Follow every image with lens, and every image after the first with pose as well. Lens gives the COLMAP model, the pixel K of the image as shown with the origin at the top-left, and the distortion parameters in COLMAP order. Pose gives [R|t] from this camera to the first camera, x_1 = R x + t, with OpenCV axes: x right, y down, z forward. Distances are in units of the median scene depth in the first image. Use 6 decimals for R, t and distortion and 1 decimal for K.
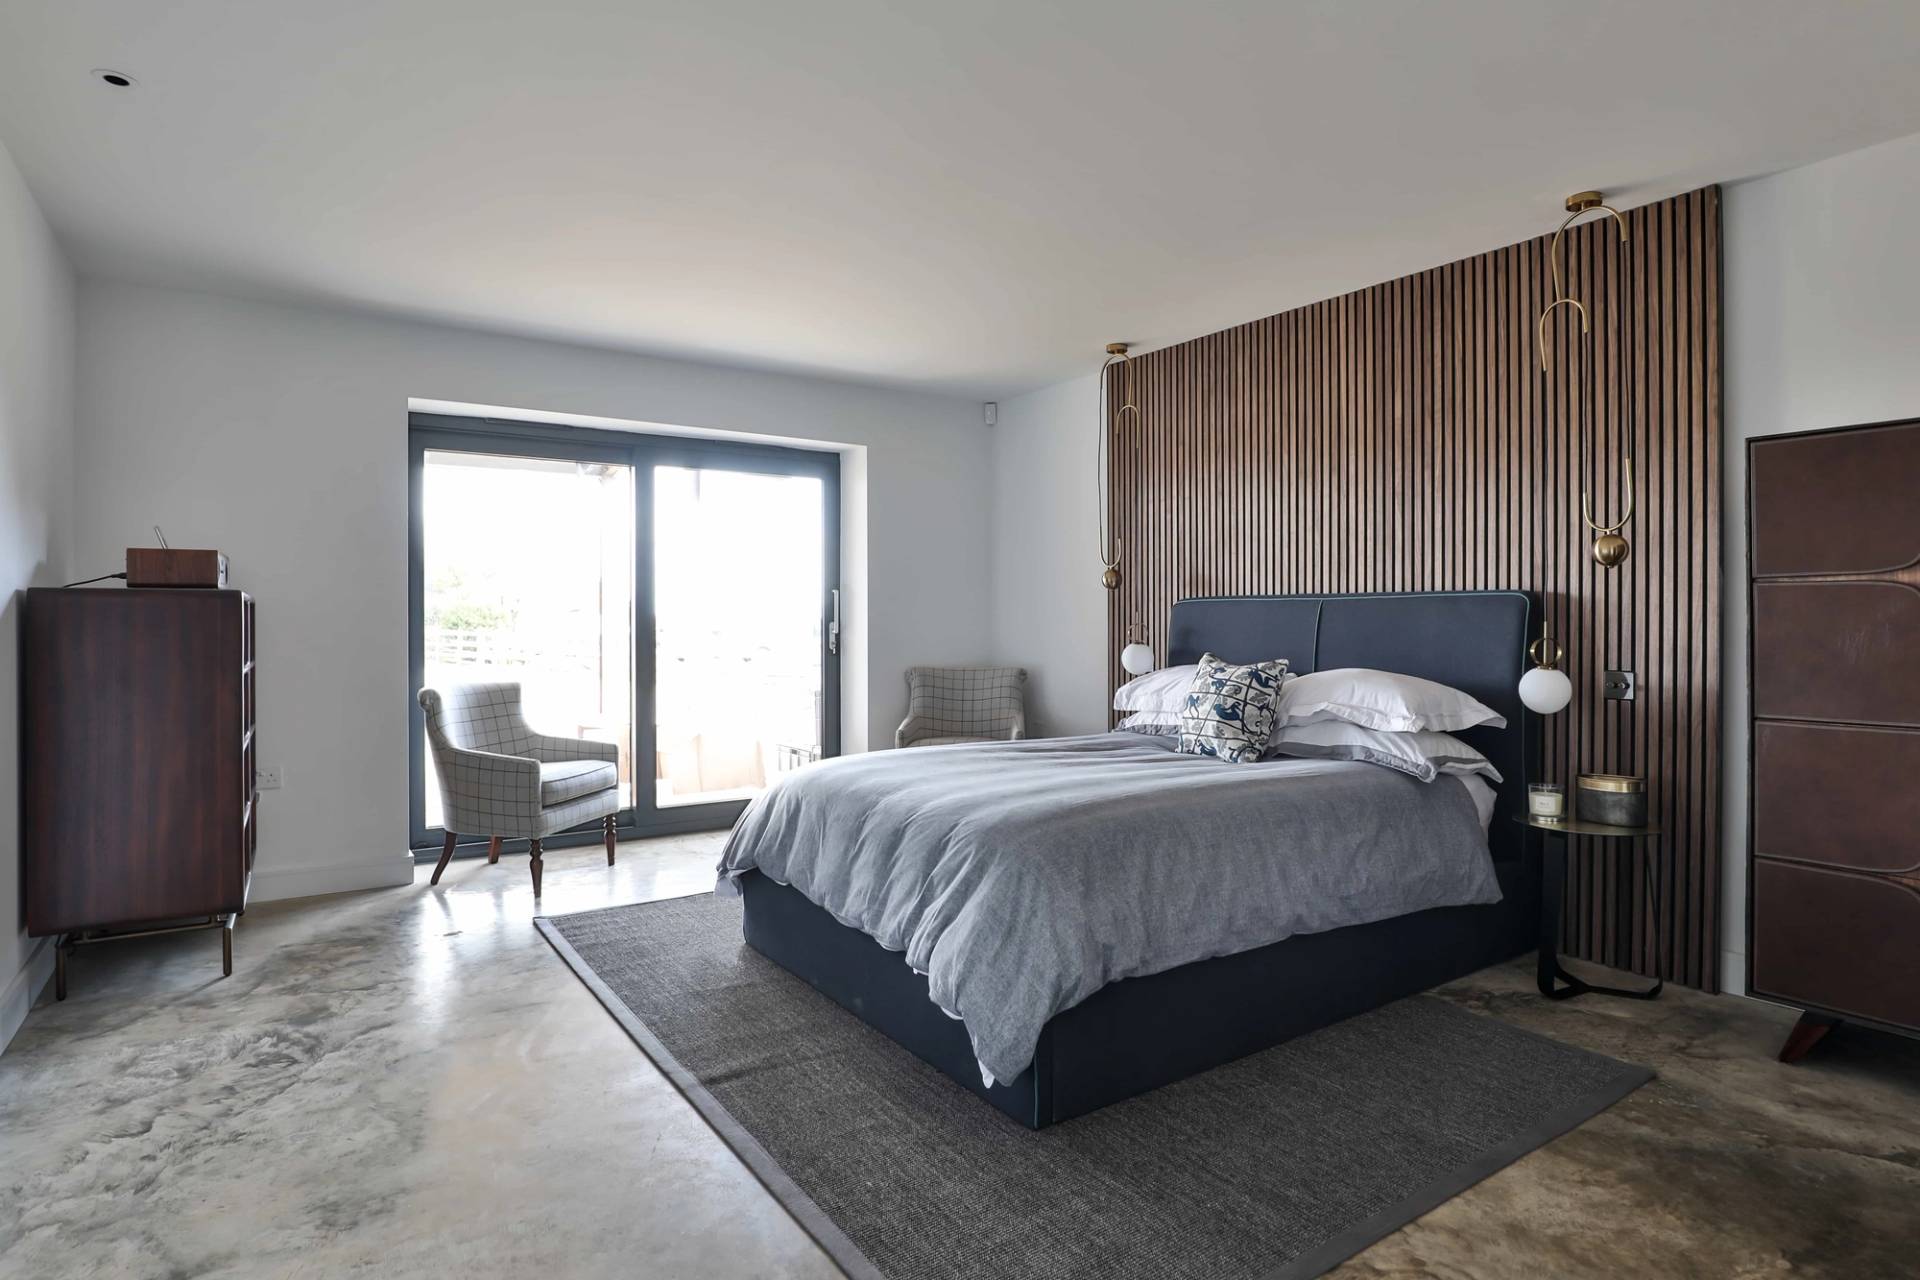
lens RADIAL K [[1030.5, 0, 960.0], [0, 1030.5, 640.0], [0, 0, 1]] dist [-0.003146, -0.000623]
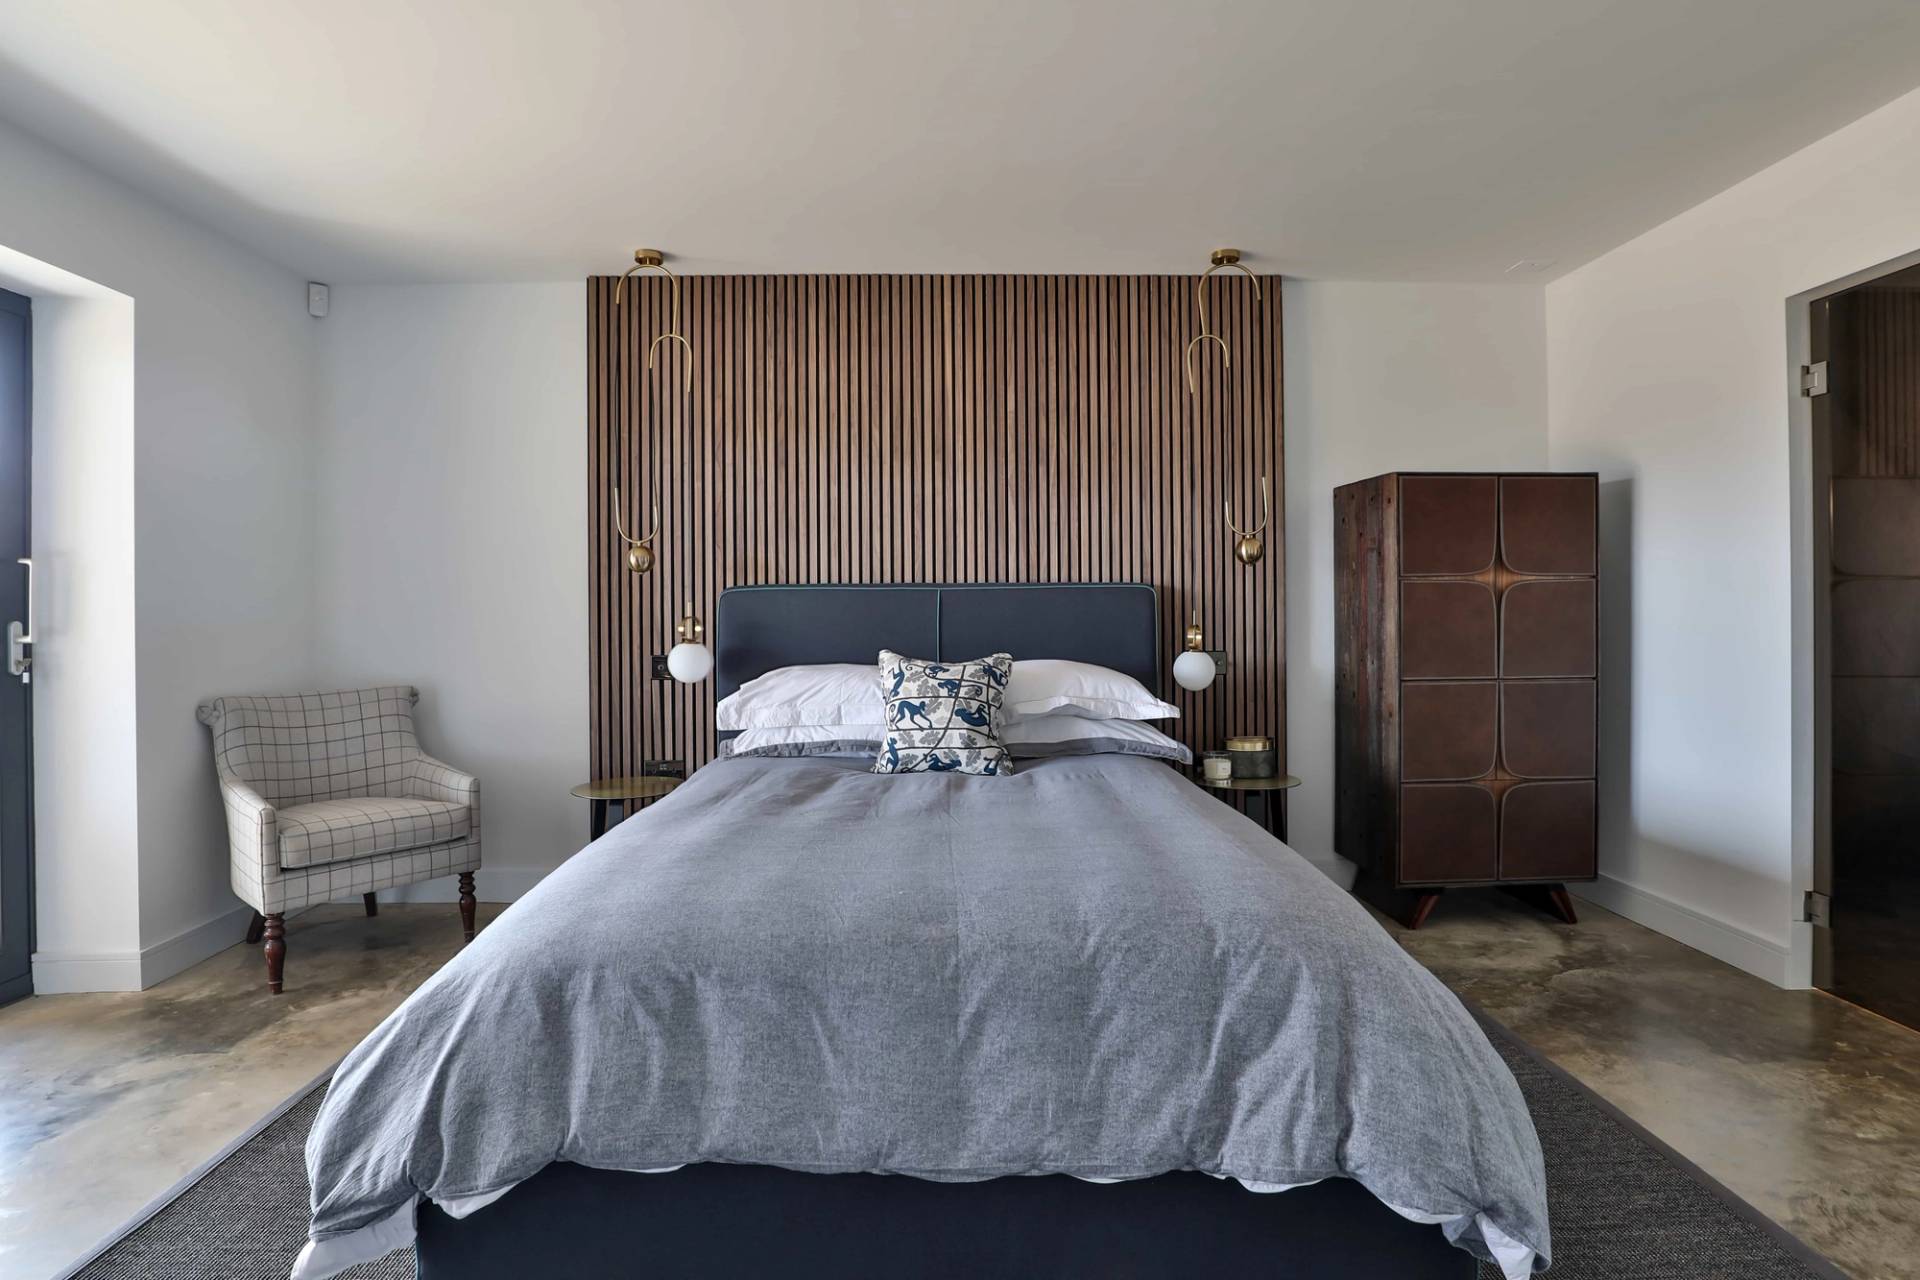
lens RADIAL K [[944.7, 0, 961.6], [0, 944.7, 617.0], [0, 0, 1]] dist [-0.021631, 0.000041]
pose [[0.545717, -0.010465, 0.837904, -0.402610], [0.023119, 0.999729, -0.002571, -0.011948], [-0.837650, 0.020774, 0.545812, 0.566887]]
